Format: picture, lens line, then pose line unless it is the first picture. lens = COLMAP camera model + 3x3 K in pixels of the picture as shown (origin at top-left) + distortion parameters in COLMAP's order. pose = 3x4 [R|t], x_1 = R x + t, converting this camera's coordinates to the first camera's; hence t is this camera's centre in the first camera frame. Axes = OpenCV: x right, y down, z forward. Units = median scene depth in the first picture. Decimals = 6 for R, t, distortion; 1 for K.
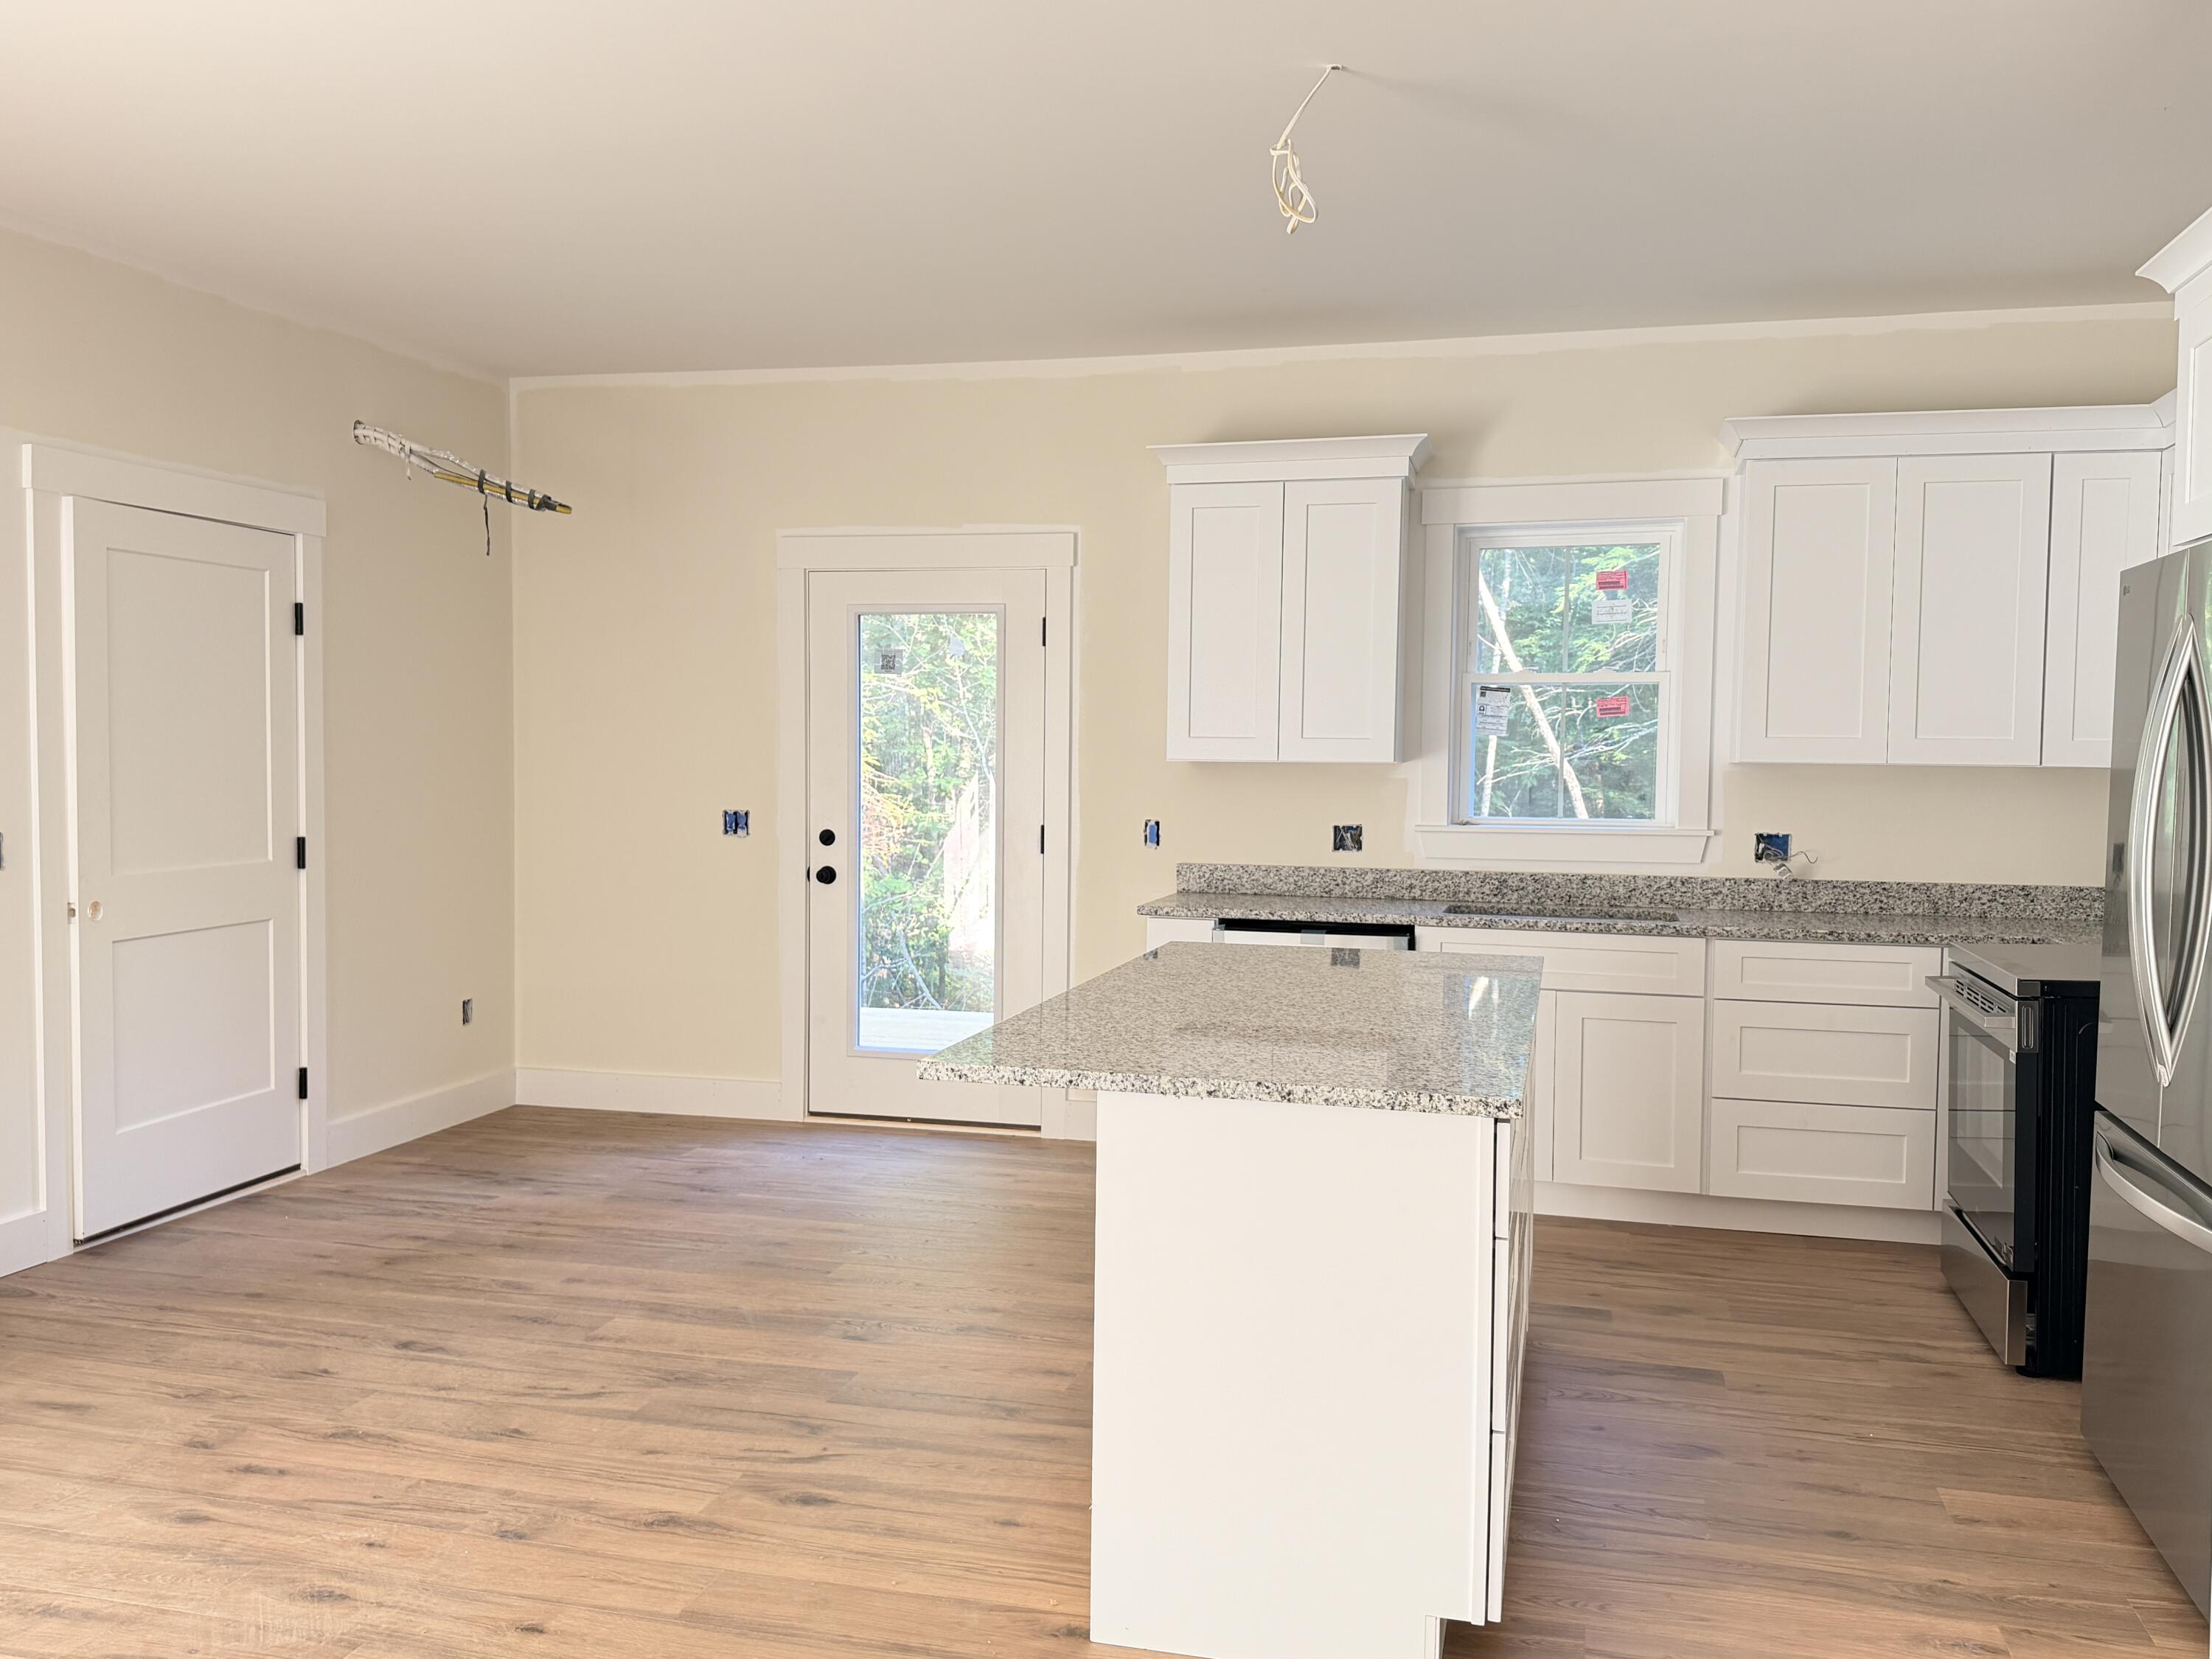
lens RADIAL K [[1791.4, 0, 1118.2], [0, 1791.4, 840.3], [0, 0, 1]] dist [0.090830, -0.123935]
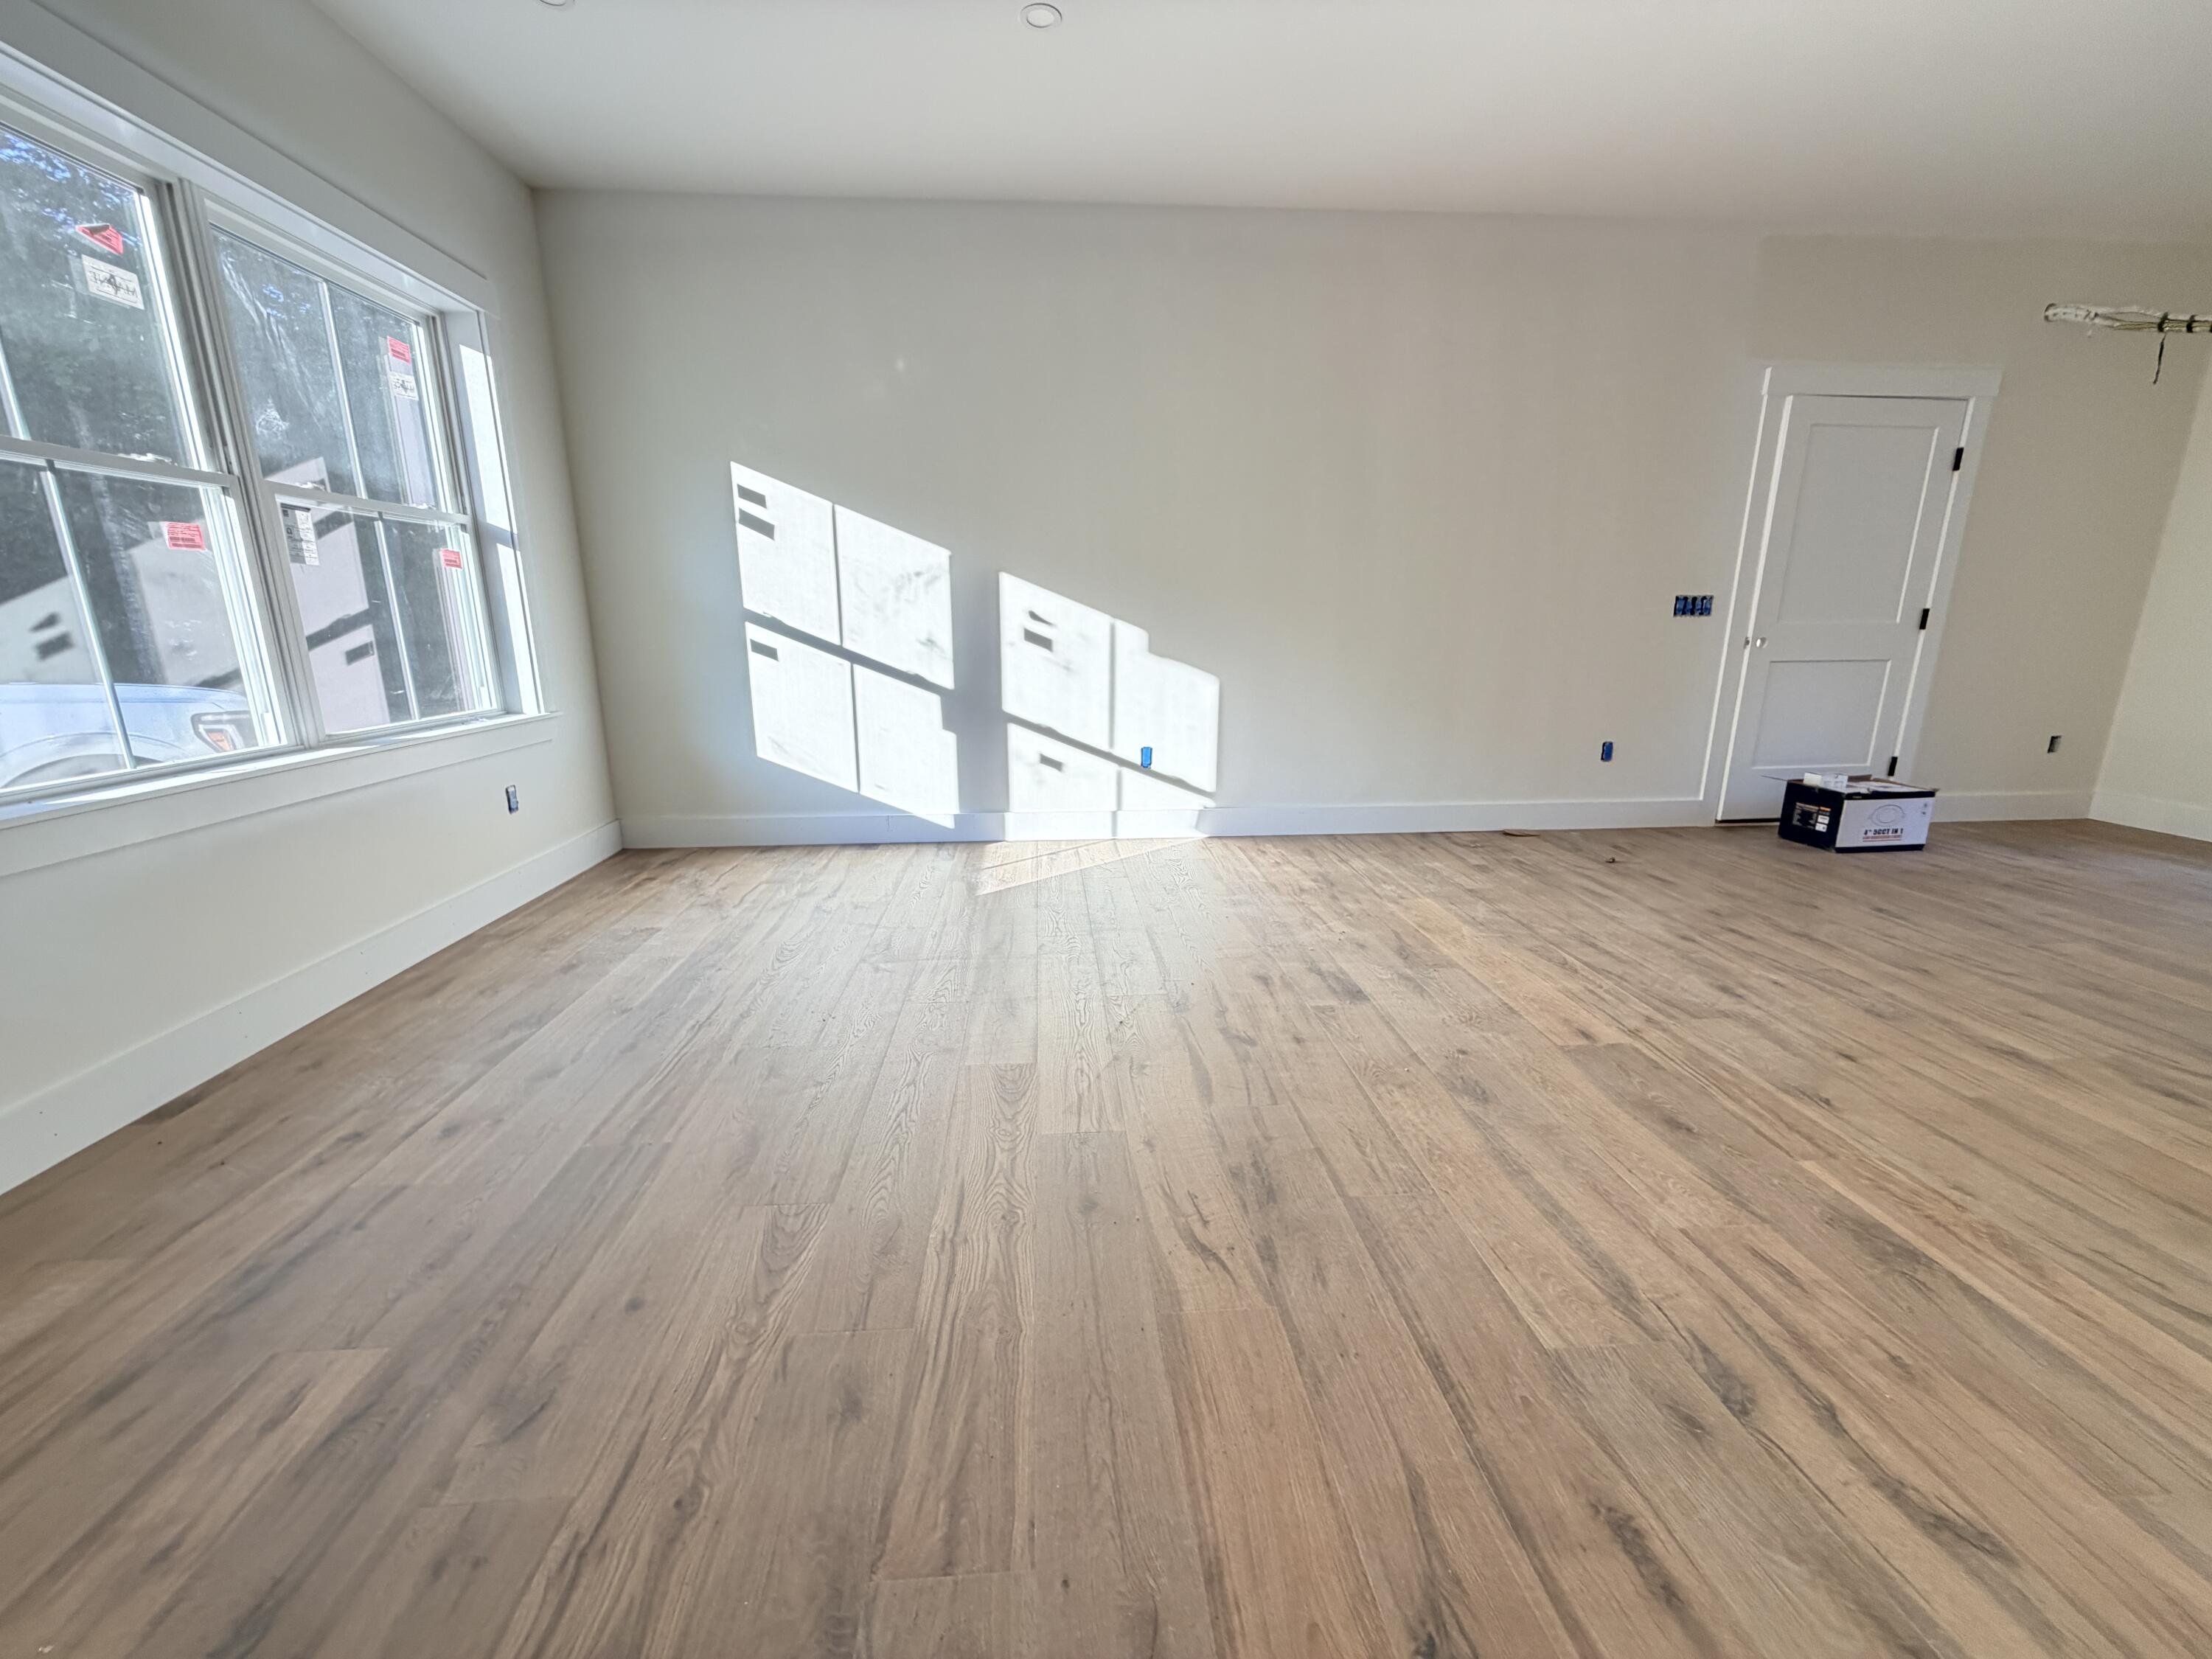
lens RADIAL K [[884.8, 0, 1094.6], [0, 884.8, 825.8], [0, 0, 1]] dist [0.001116, 0.000506]
pose [[0.314124, 0.203997, -0.927206, 0.074276], [-0.044833, 0.978740, 0.200146, 0.066412], [0.948323, -0.021301, 0.316592, 0.088689]]
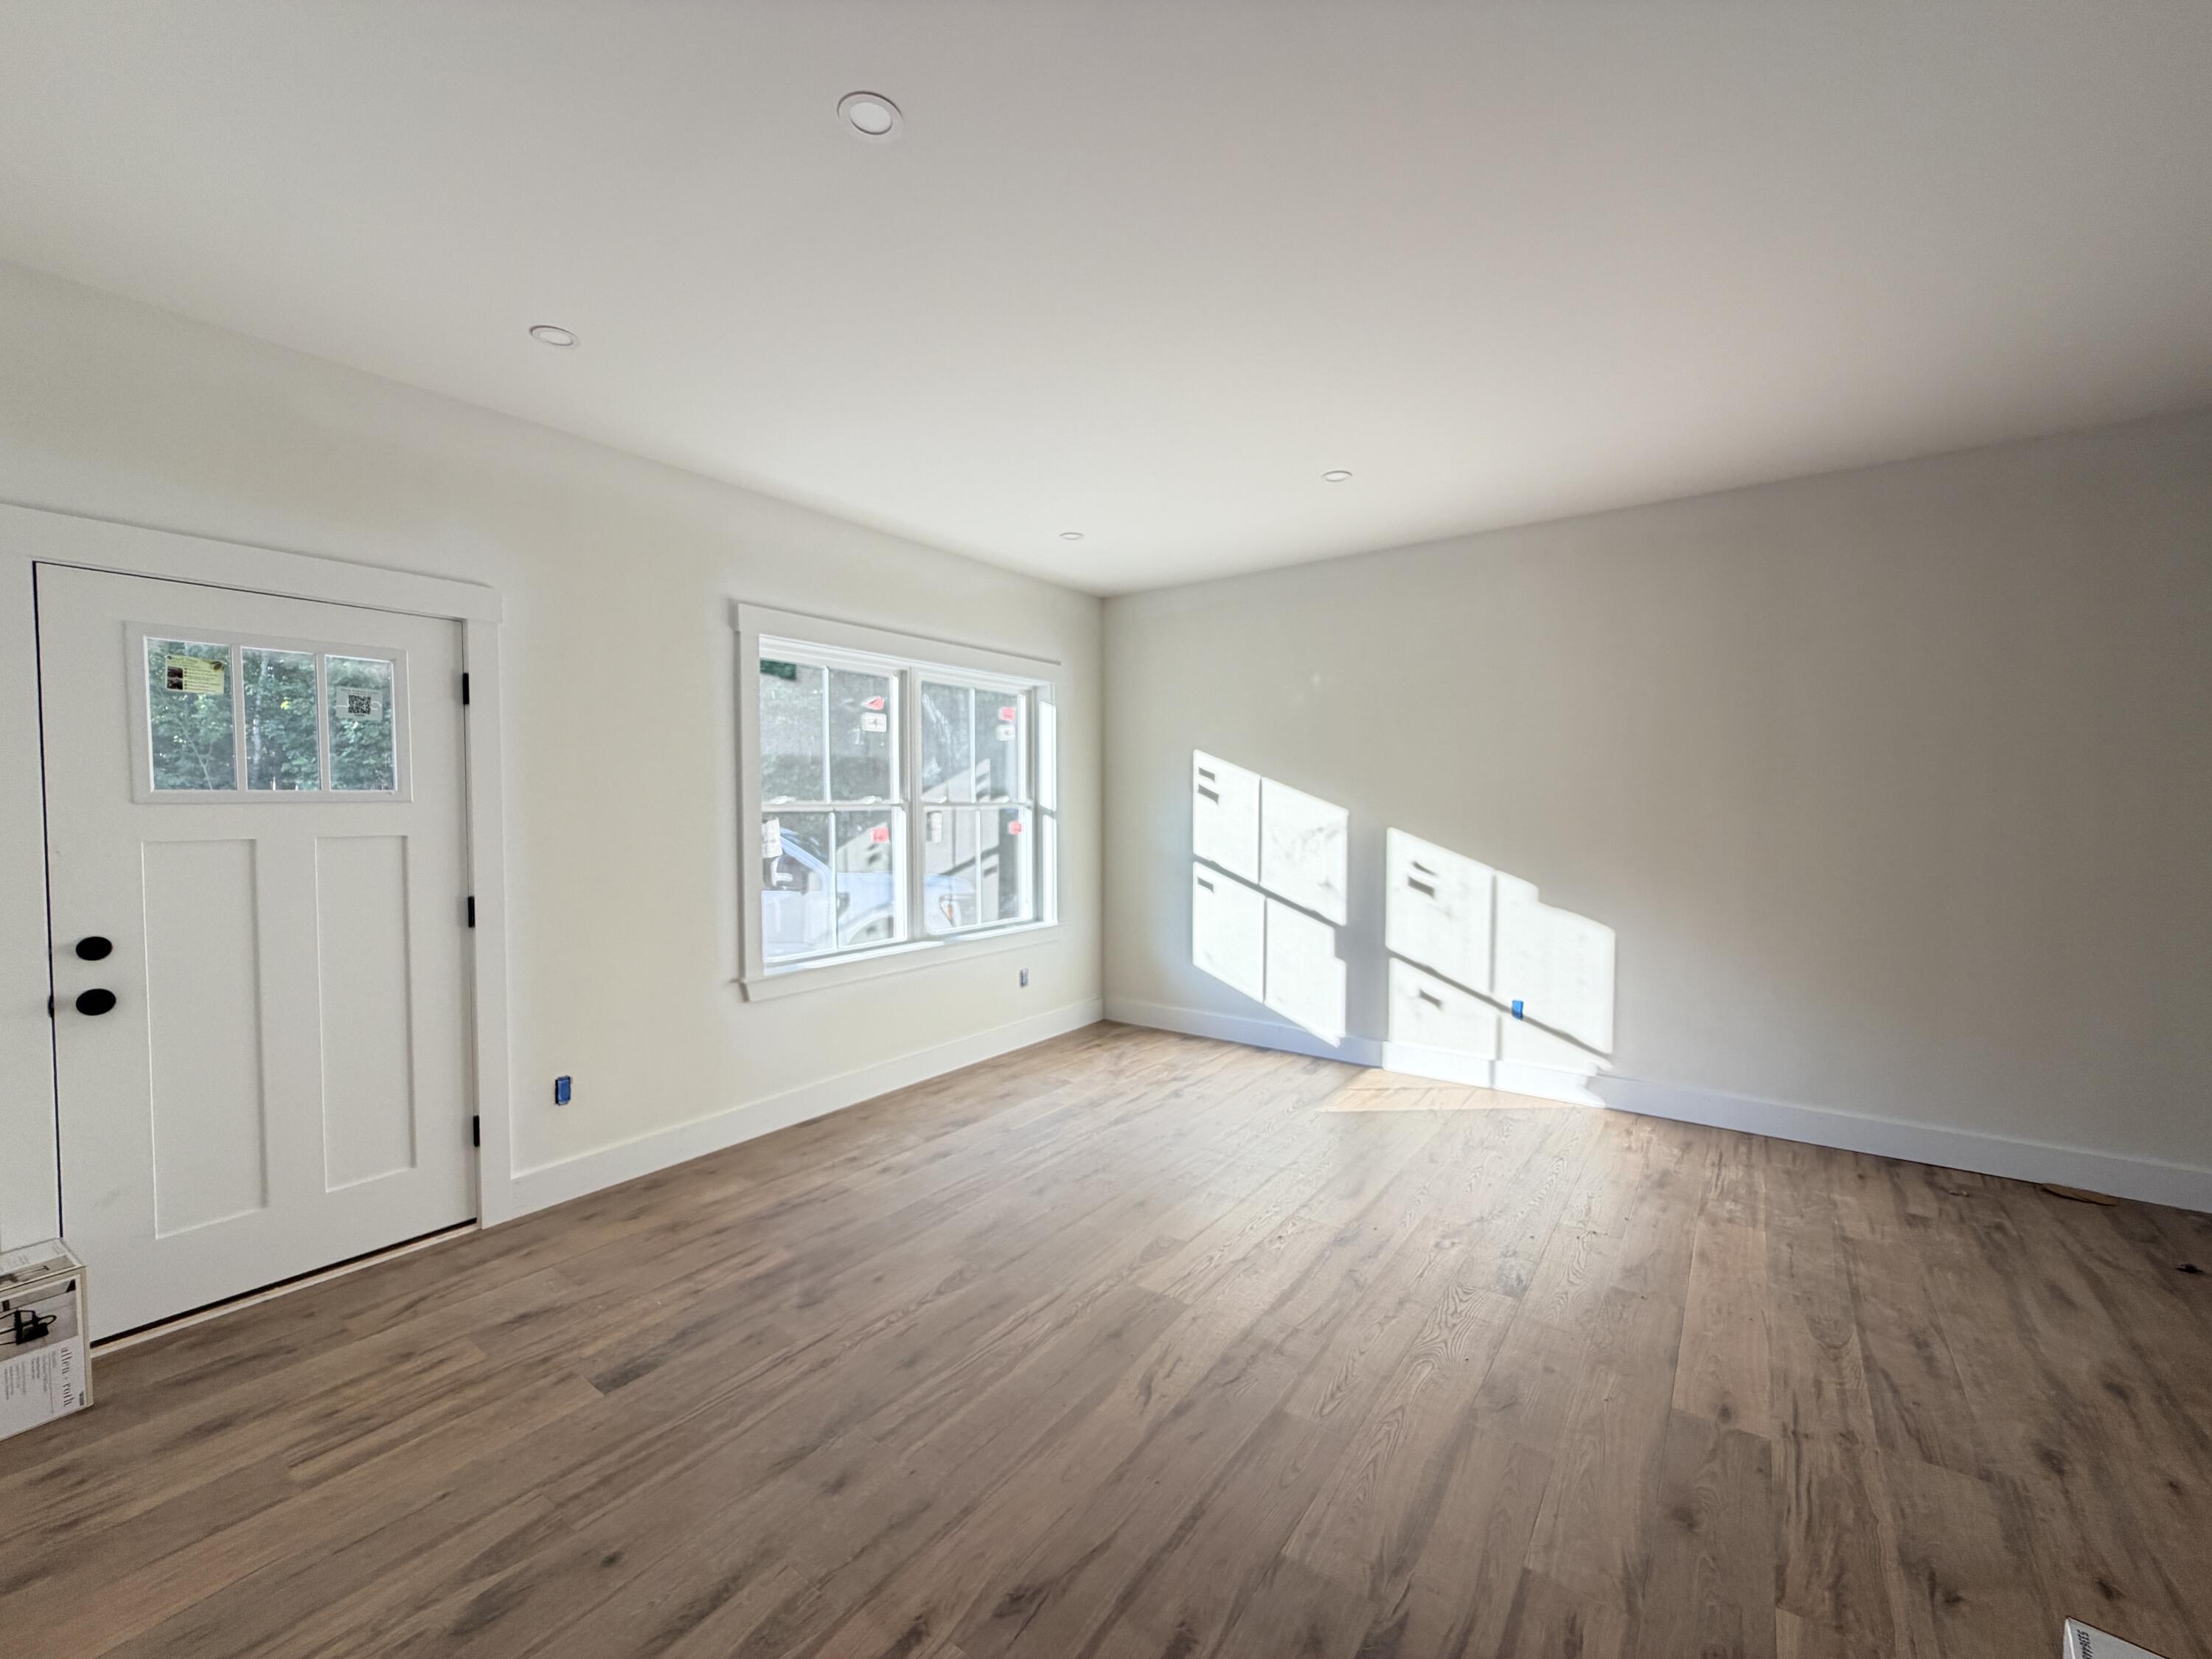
lens RADIAL K [[884.8, 0, 1097.2], [0, 884.8, 806.0], [0, 0, 1]] dist [0.001116, 0.000506]
pose [[-0.372700, -0.005195, -0.927937, 0.238675], [-0.050986, 0.998588, 0.014888, -0.017596], [0.926550, 0.052861, -0.372438, 0.330497]]
